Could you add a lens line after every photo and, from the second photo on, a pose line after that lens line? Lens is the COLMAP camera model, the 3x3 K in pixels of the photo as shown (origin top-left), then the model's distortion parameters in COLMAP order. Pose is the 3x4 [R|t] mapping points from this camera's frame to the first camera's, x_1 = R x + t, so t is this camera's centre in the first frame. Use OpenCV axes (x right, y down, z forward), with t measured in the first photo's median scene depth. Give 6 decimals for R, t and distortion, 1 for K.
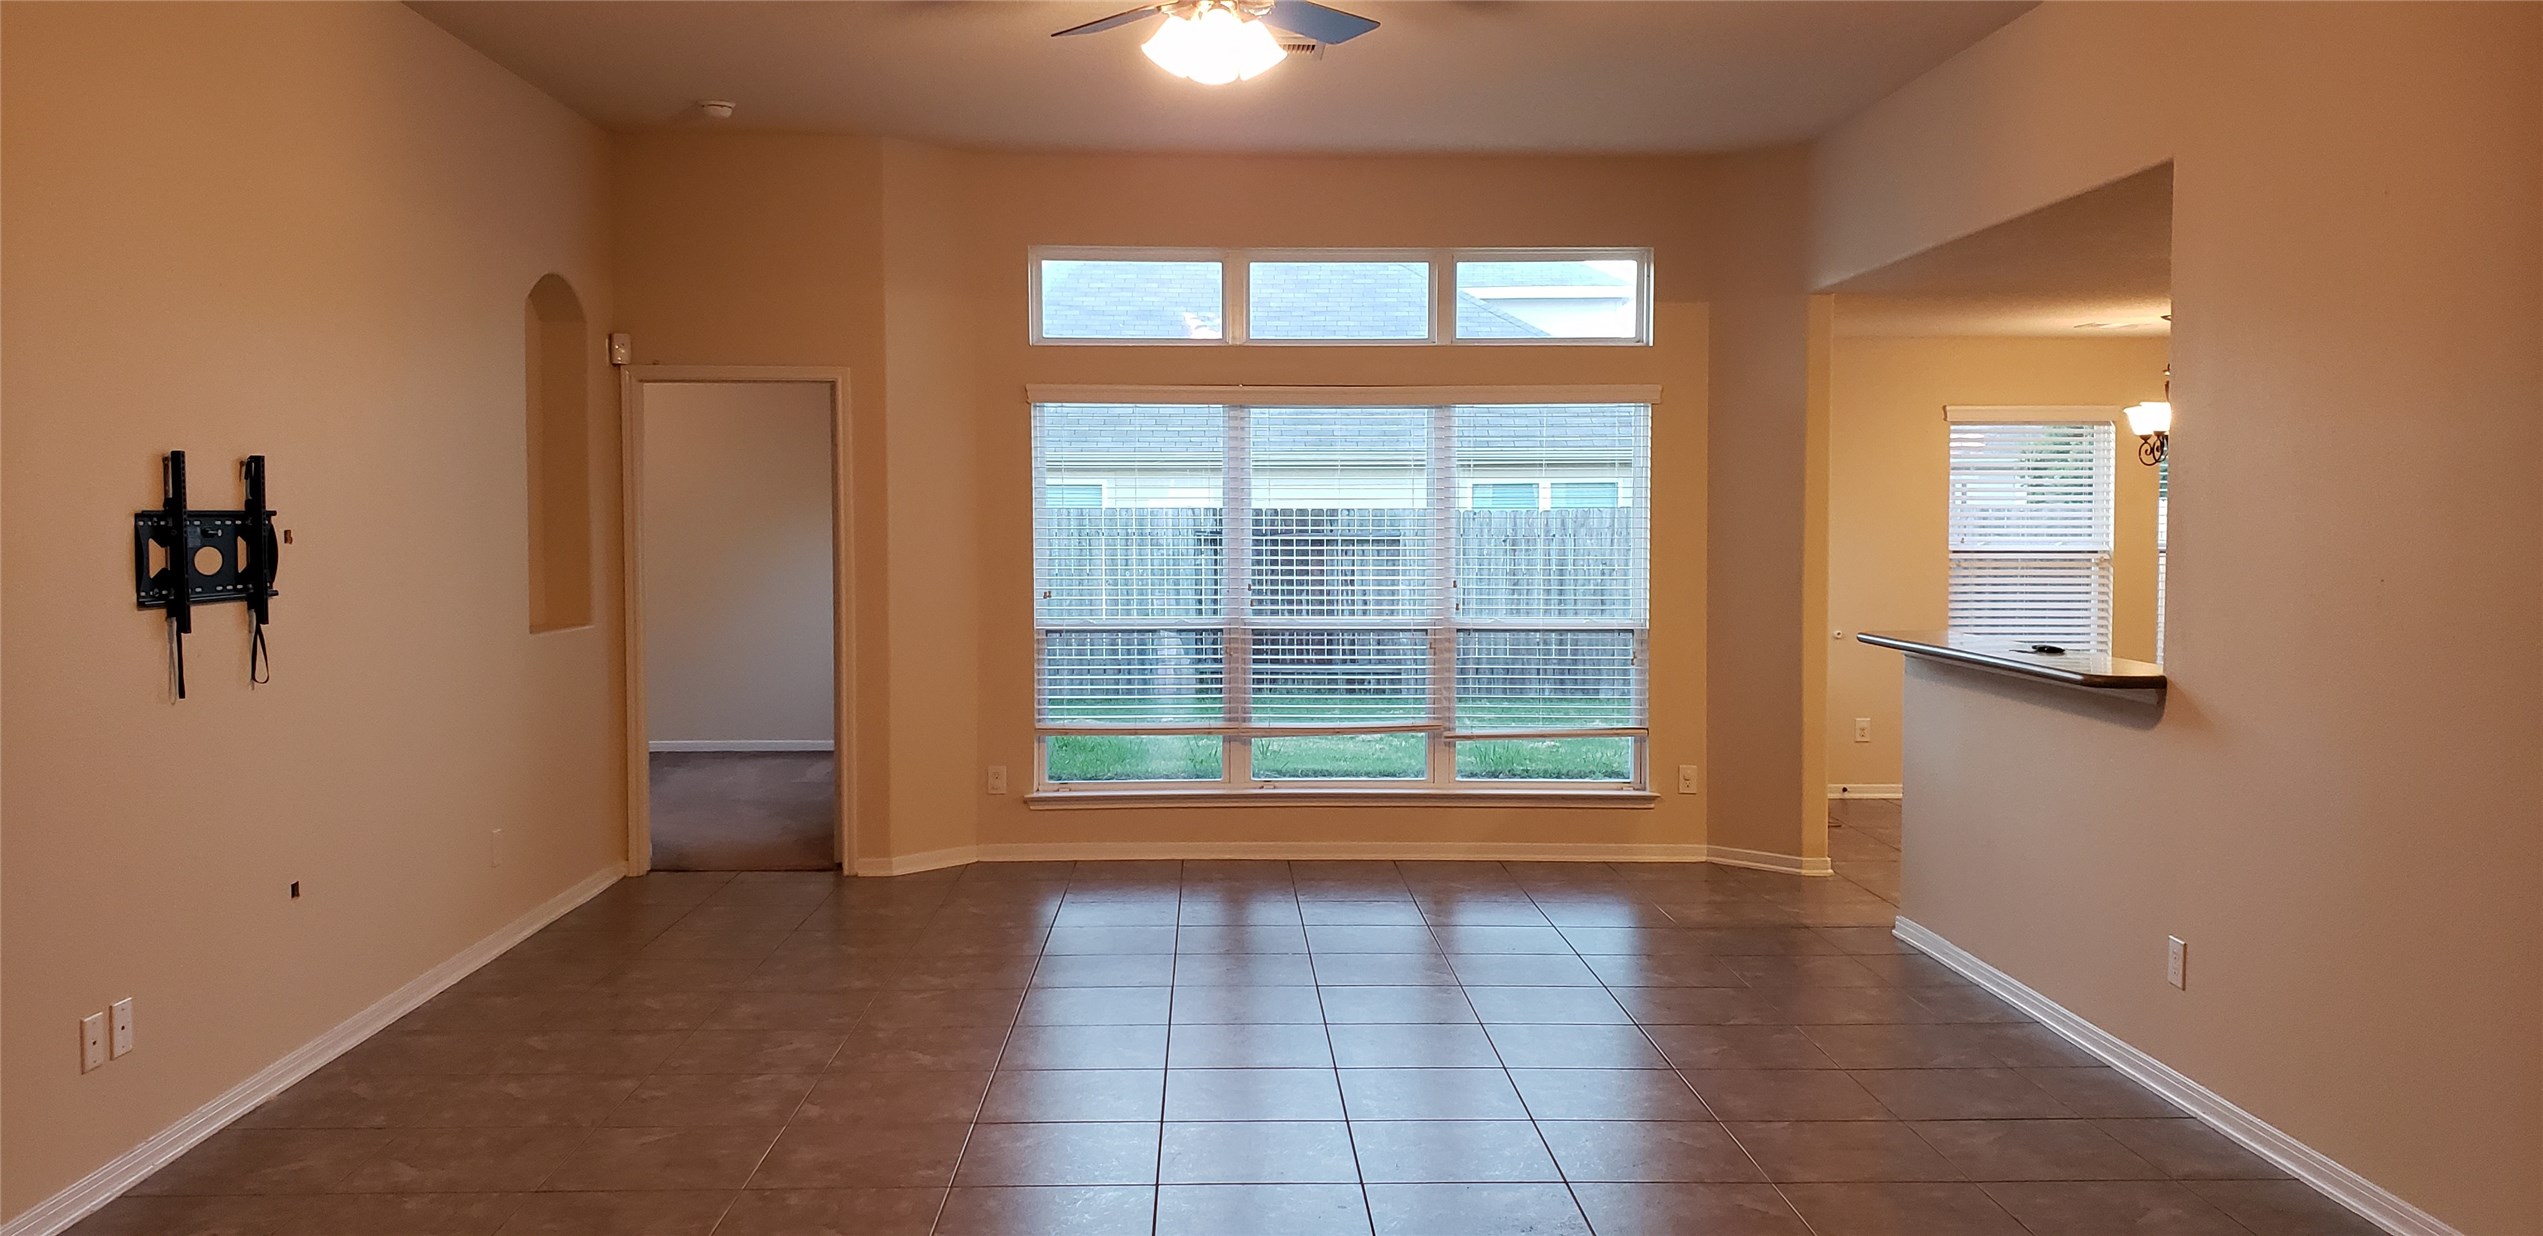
lens RADIAL K [[2018.3, 0, 1264.7], [0, 2018.3, 605.2], [0, 0, 1]] dist [0.038450, -0.020981]
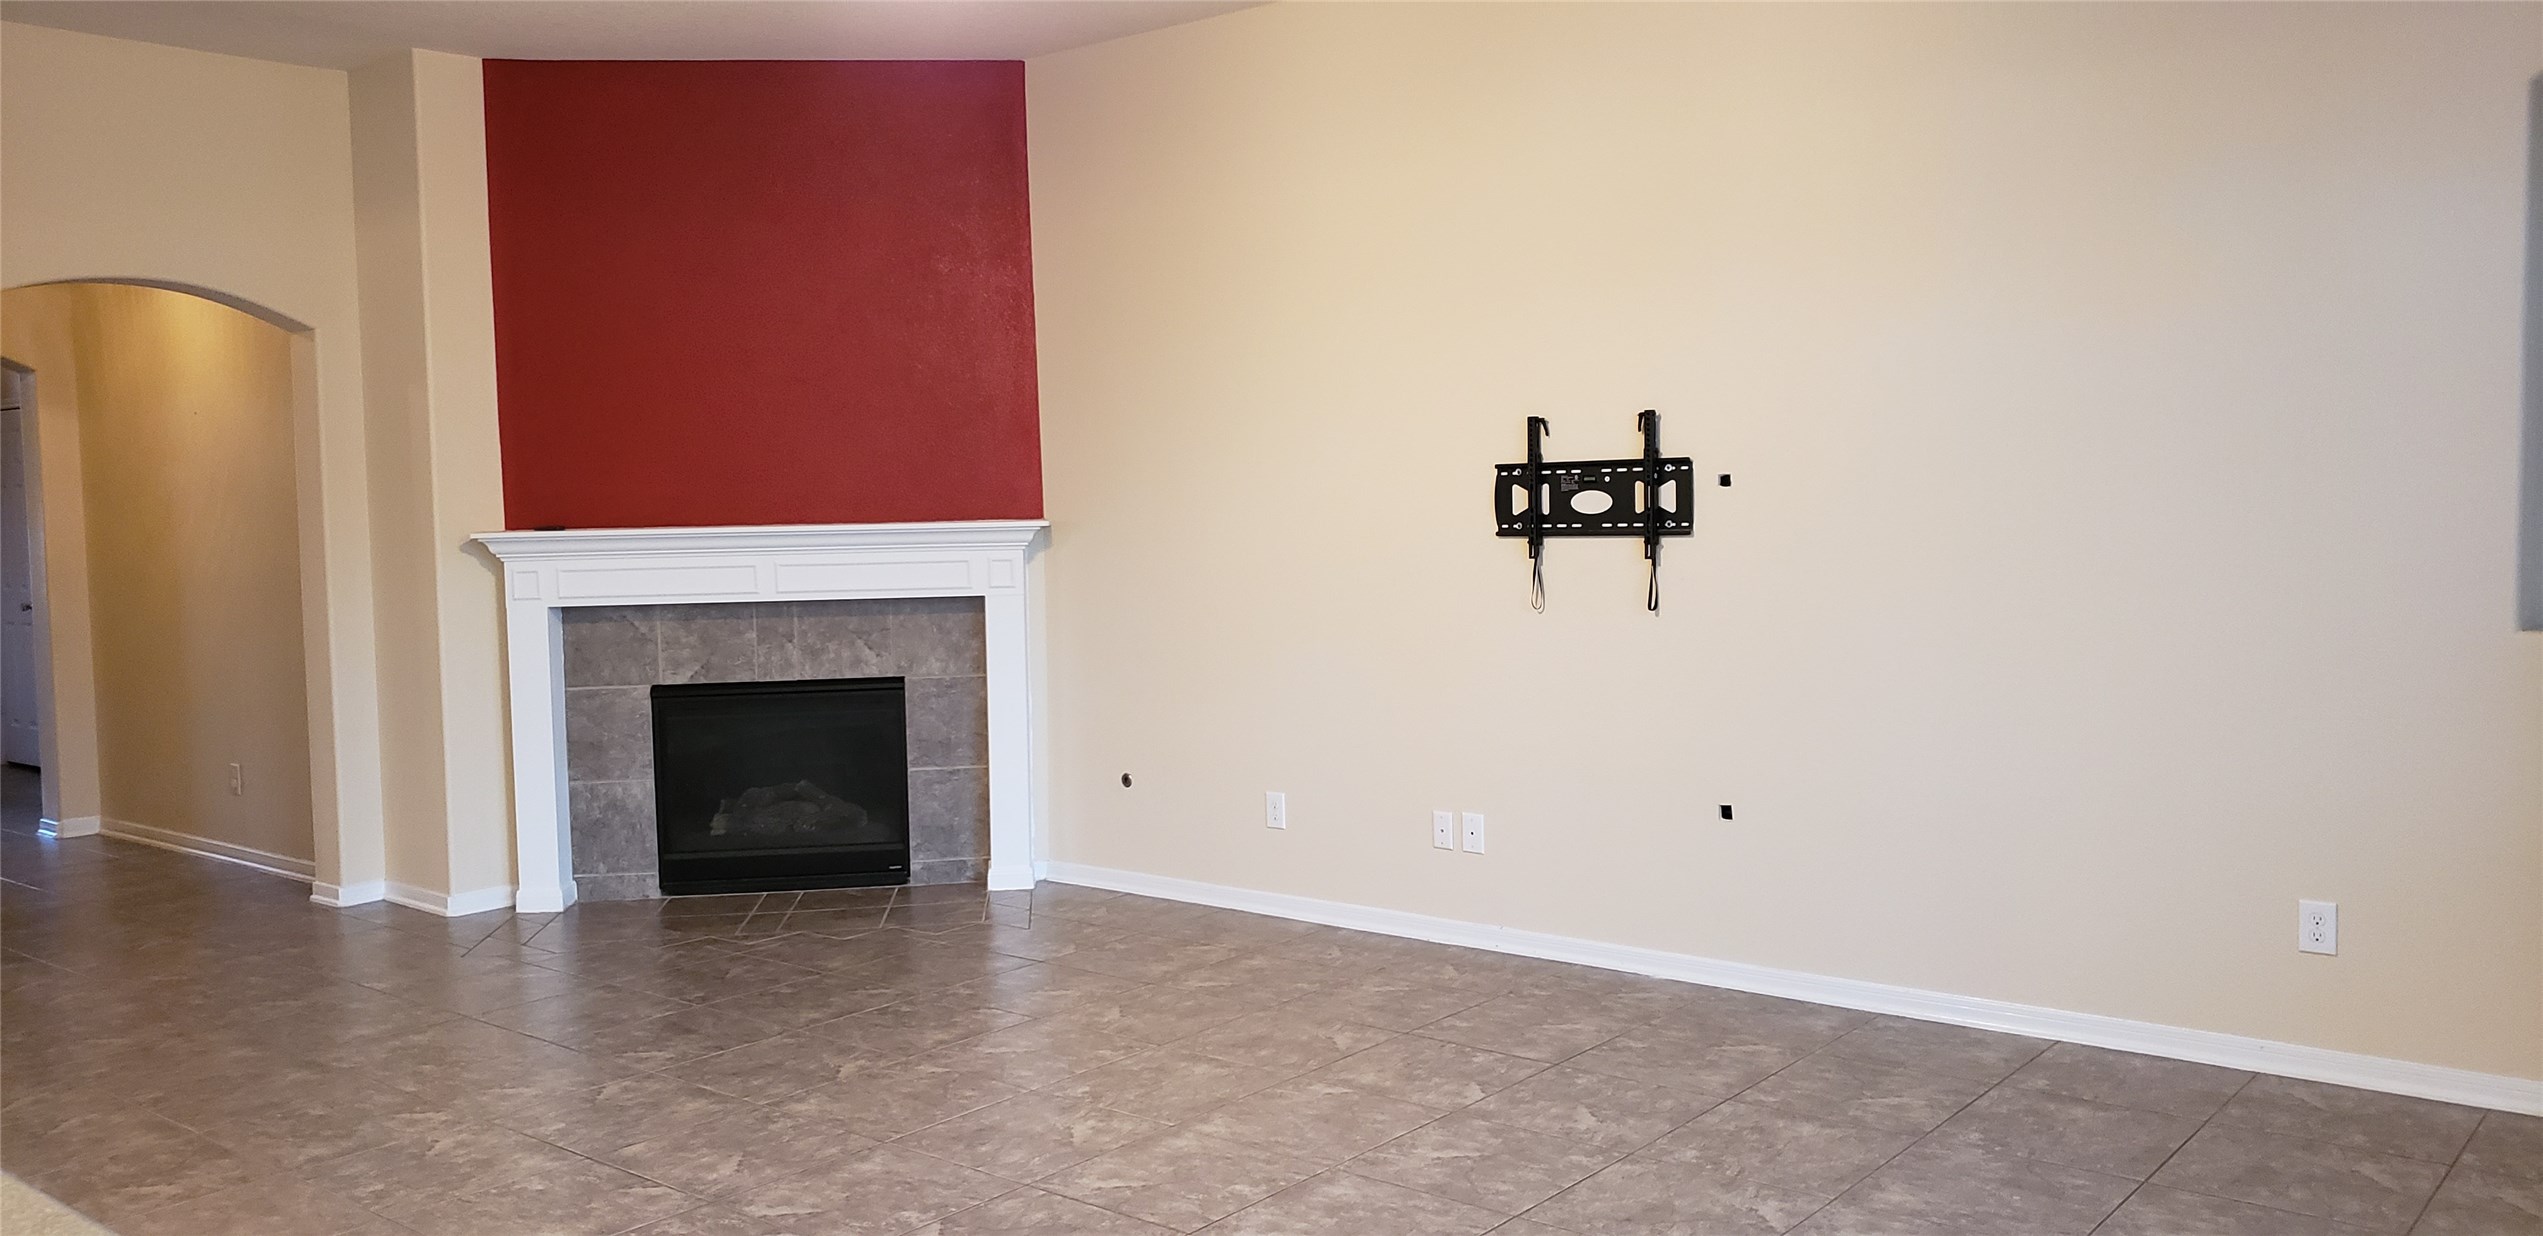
lens RADIAL K [[2018.3, 0, 1289.4], [0, 2018.3, 619.3], [0, 0, 1]] dist [0.038450, -0.020981]
pose [[-0.675605, 0.057435, -0.735023, 0.489778], [-0.011844, 0.995987, 0.088713, -0.056372], [0.737169, 0.068641, -0.672213, 1.666102]]
